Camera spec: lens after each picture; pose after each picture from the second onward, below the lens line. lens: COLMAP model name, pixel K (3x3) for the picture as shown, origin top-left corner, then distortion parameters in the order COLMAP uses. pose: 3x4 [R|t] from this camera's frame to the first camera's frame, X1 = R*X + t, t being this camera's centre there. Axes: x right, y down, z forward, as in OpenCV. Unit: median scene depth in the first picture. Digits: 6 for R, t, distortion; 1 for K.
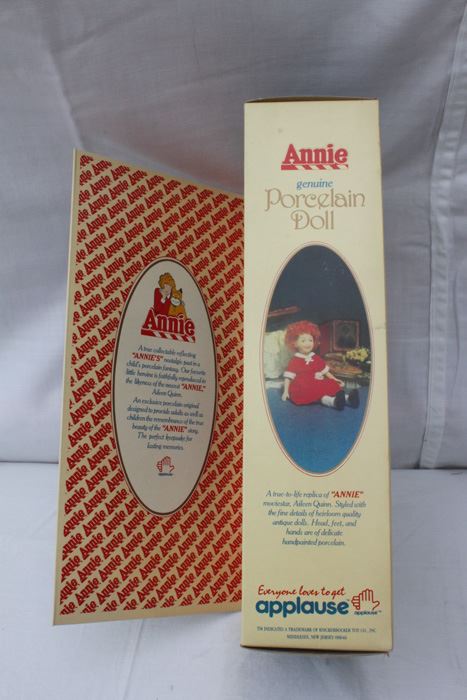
lens RADIAL K [[770.7, 0, 229.3], [0, 770.7, 343.8], [0, 0, 1]] dist [-0.060999, 0.000000]
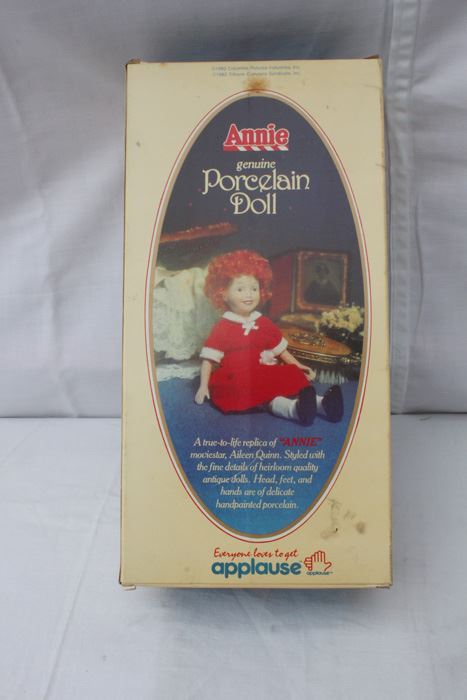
lens RADIAL K [[770.7, 0, 235.9], [0, 770.7, 354.6], [0, 0, 1]] dist [-0.060999, 0.000000]
pose [[0.998265, 0.020641, 0.055145, 0.065770], [-0.026438, 0.993955, 0.106556, -0.015297], [-0.052612, -0.107830, 0.992776, 0.480824]]
